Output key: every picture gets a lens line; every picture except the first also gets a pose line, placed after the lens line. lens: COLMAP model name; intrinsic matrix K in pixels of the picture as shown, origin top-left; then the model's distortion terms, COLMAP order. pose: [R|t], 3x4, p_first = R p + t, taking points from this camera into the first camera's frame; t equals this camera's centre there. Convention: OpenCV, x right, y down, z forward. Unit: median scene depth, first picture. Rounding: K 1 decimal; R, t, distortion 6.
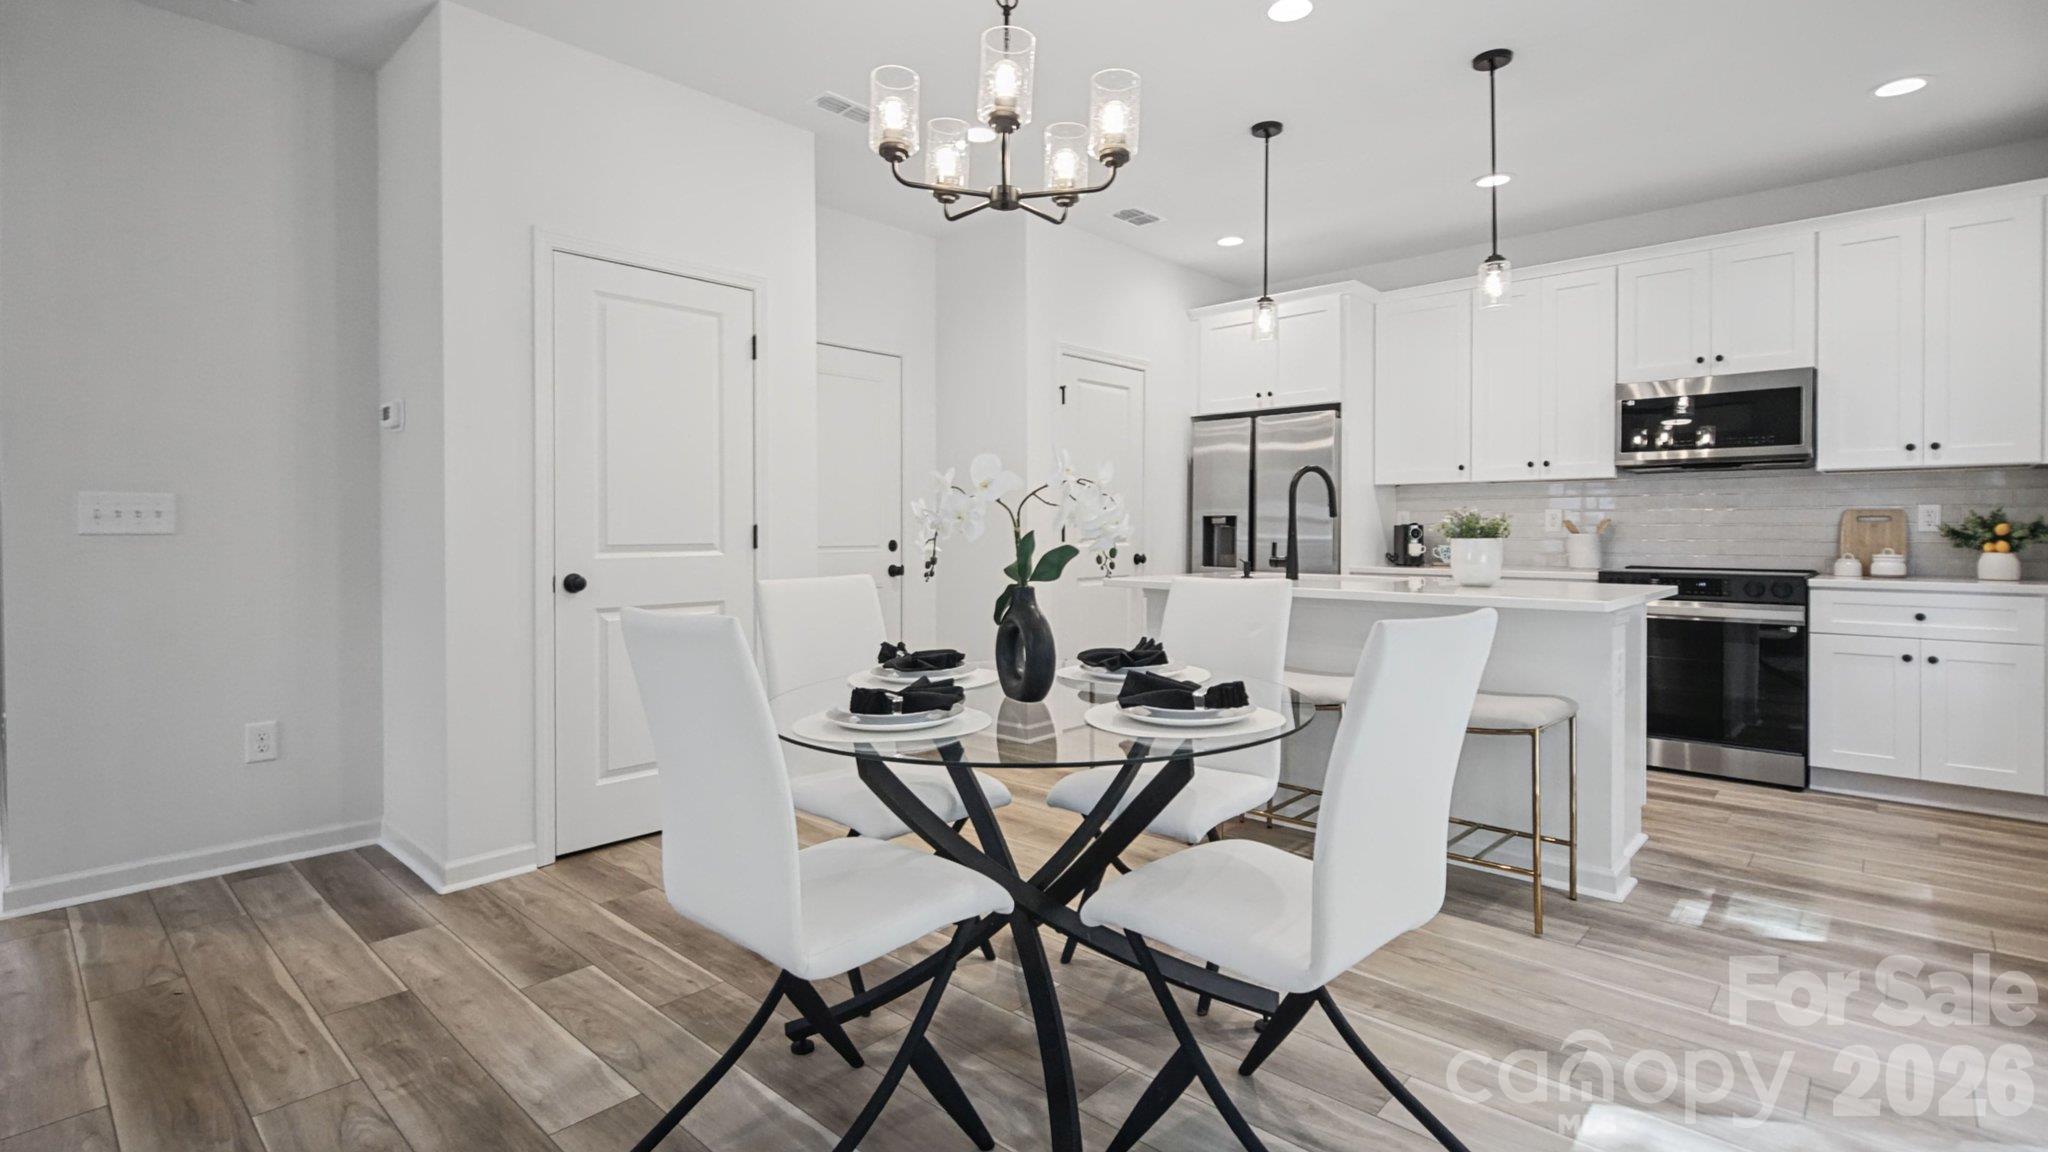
lens RADIAL K [[1018.0, 0, 1020.9], [0, 1018.0, 540.8], [0, 0, 1]] dist [0.001353, -0.000632]
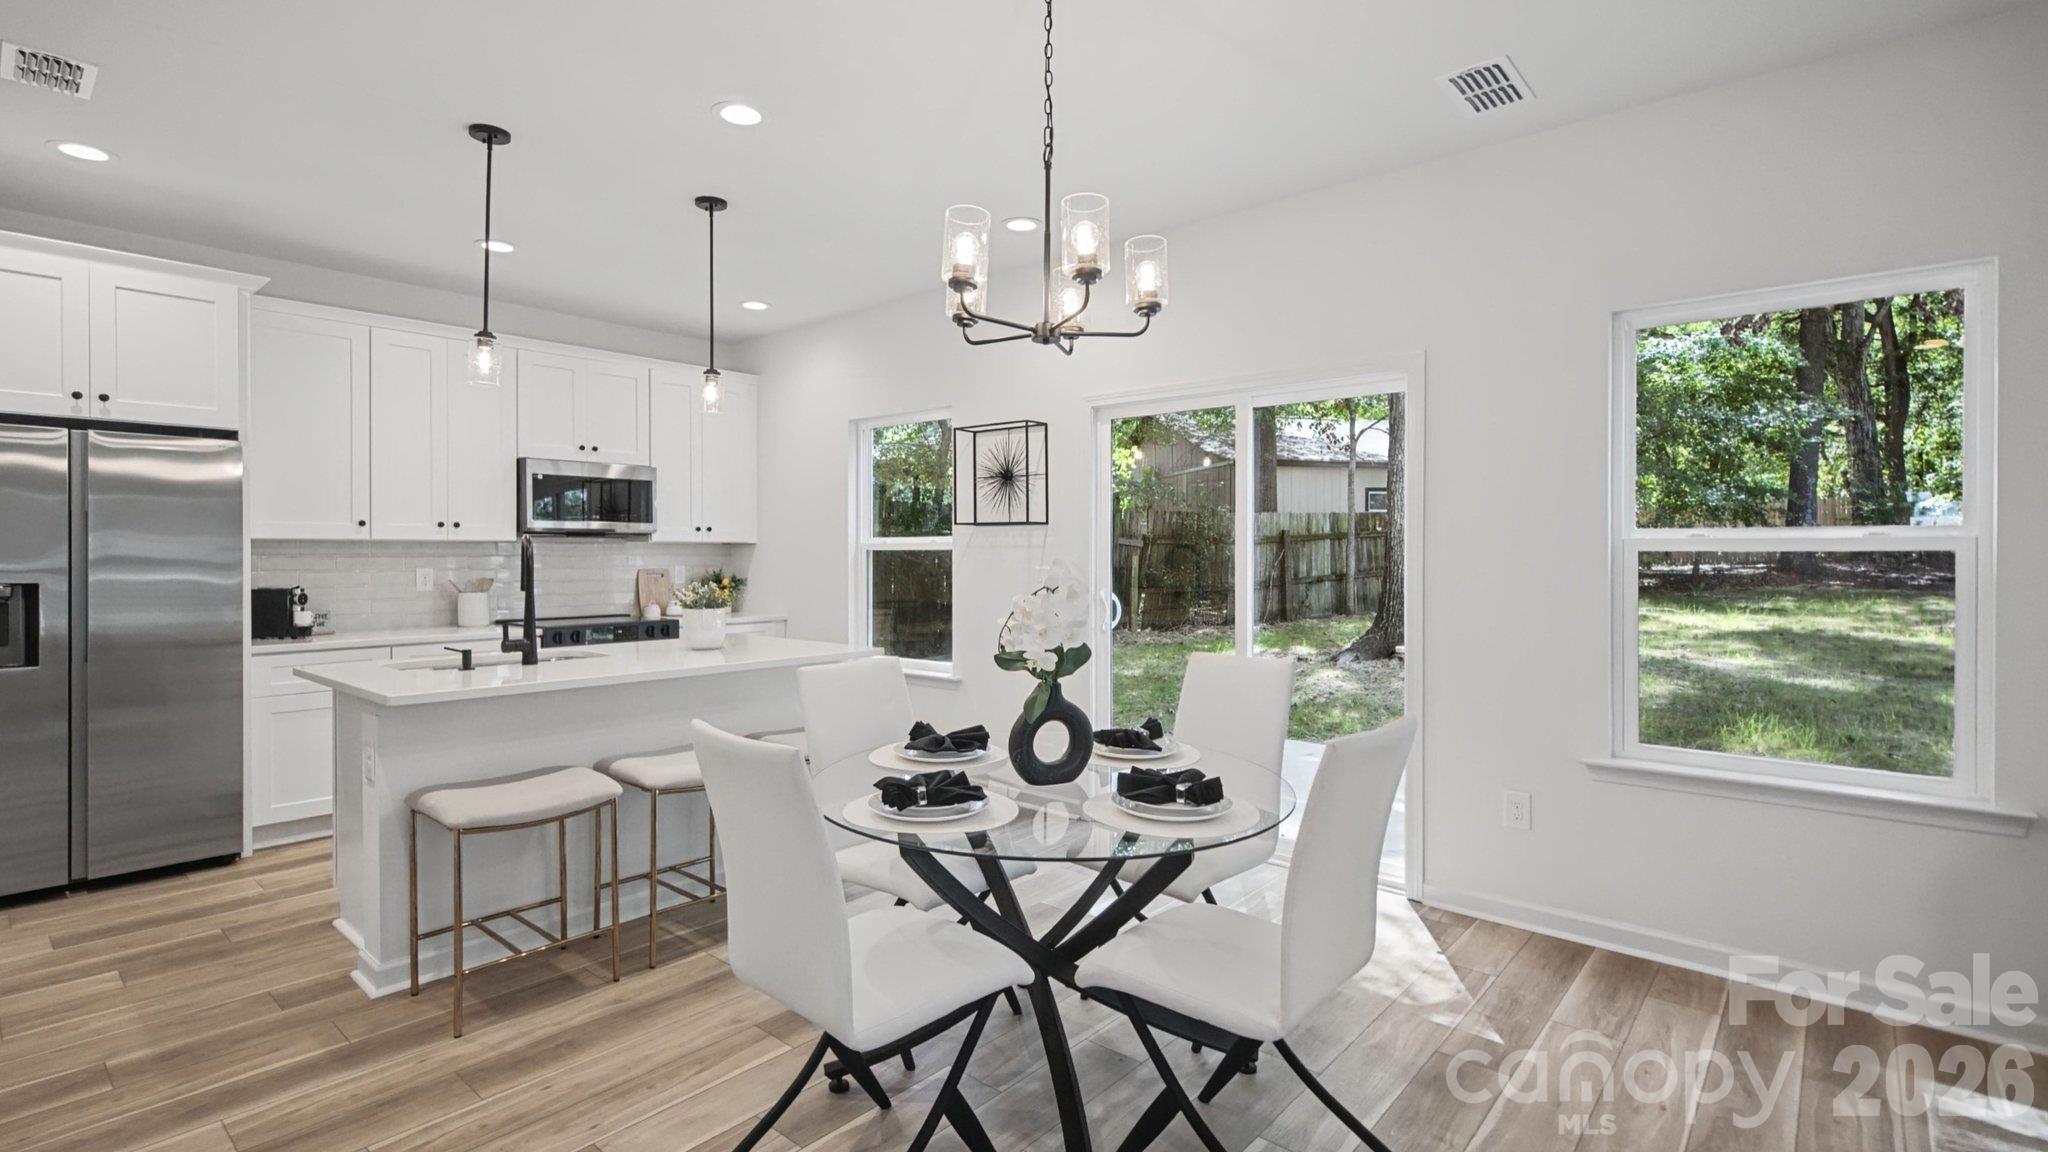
lens RADIAL K [[966.9, 0, 1023.0], [0, 966.9, 560.4], [0, 0, 1]] dist [-0.000039, -0.000170]
pose [[-0.079216, -0.010814, 0.996799, -0.578527], [0.005363, 0.999922, 0.011274, -0.058018], [-0.996843, 0.006239, -0.079152, 0.621953]]
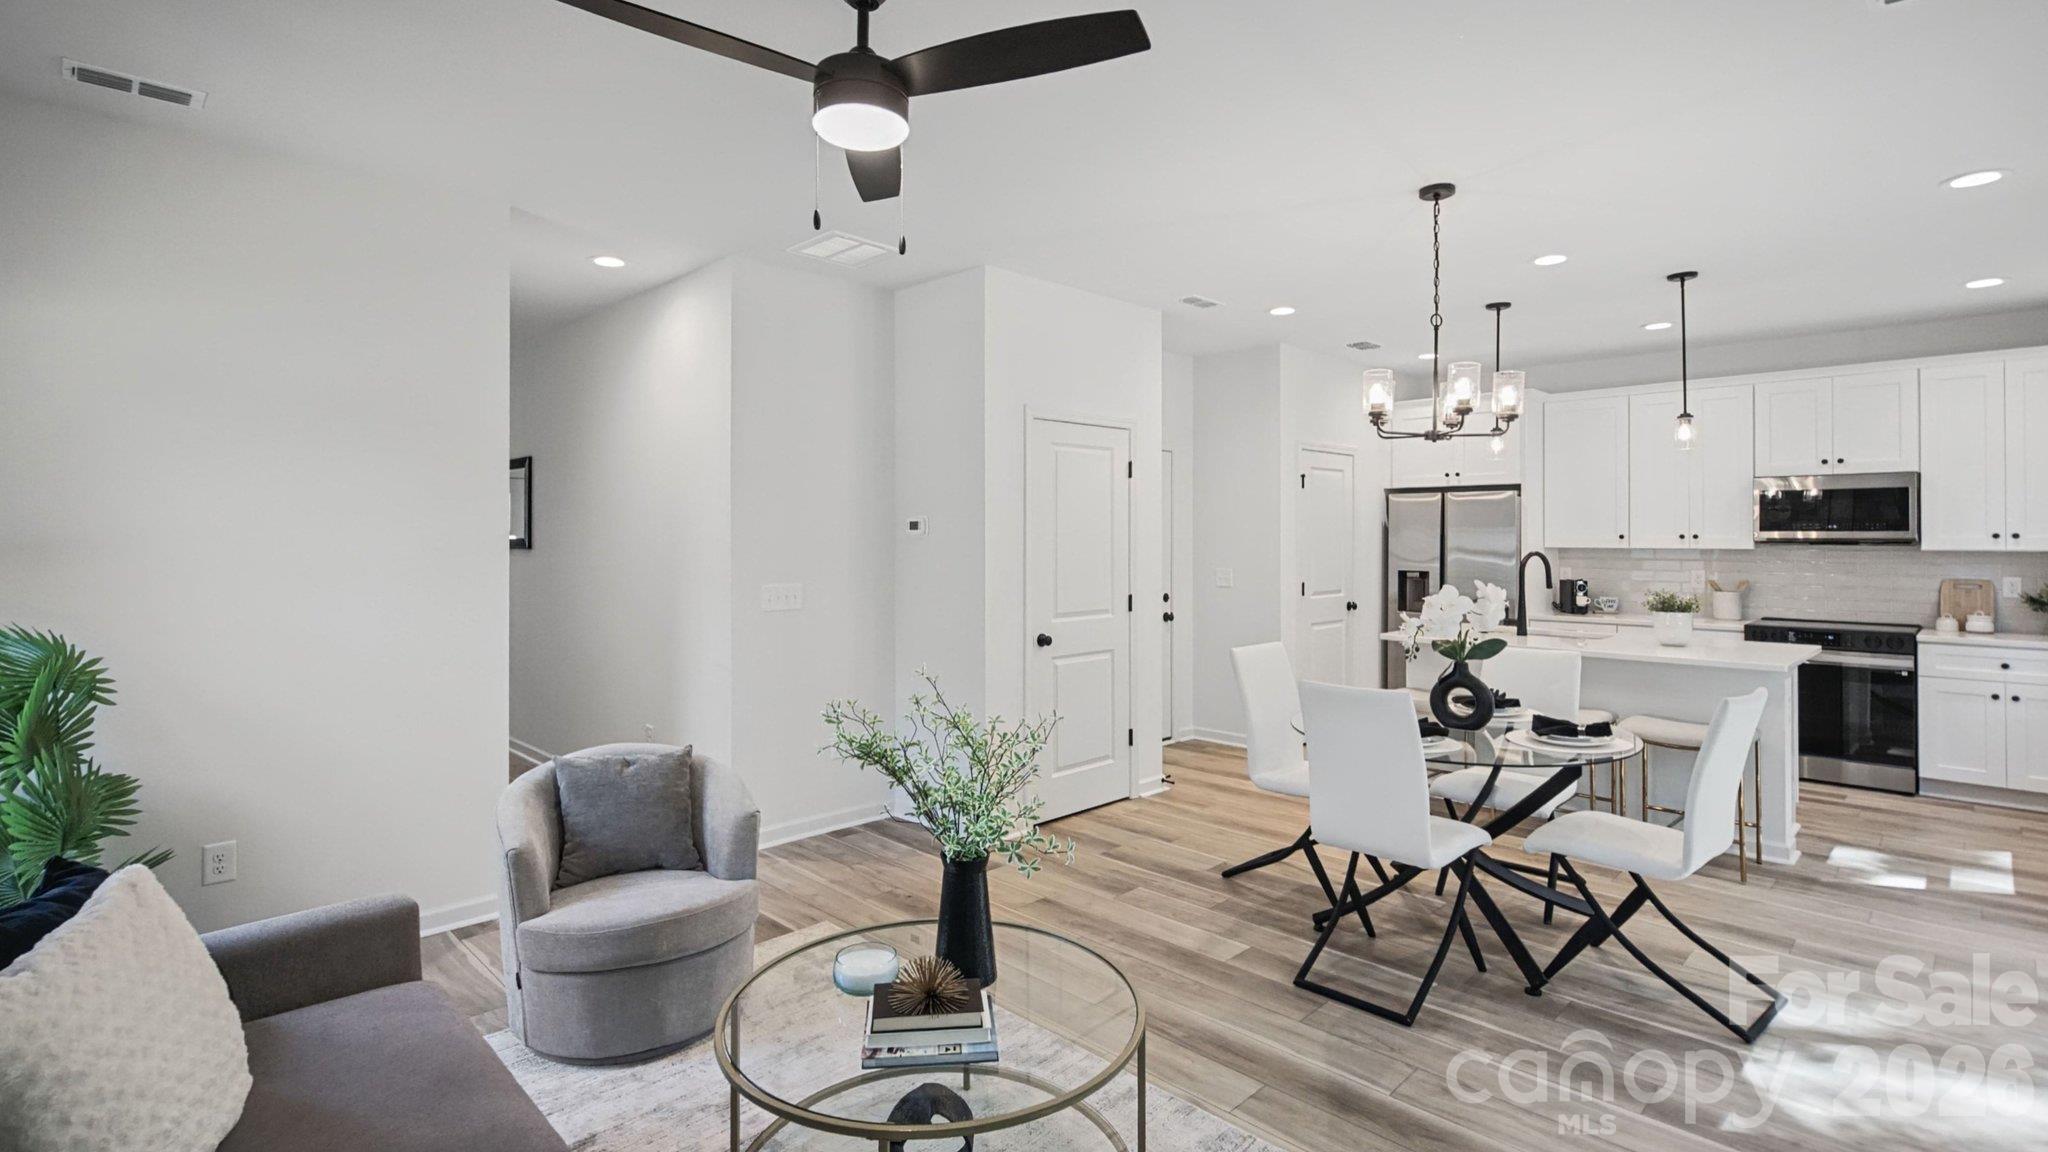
lens RADIAL K [[1024.8, 0, 988.9], [0, 1024.8, 528.3], [0, 0, 1]] dist [-0.002255, -0.001291]
pose [[0.997932, -0.000607, -0.064276, -0.338034], [-0.000384, 0.999881, -0.015414, -0.079196], [0.064278, 0.015407, 0.997813, -0.397297]]
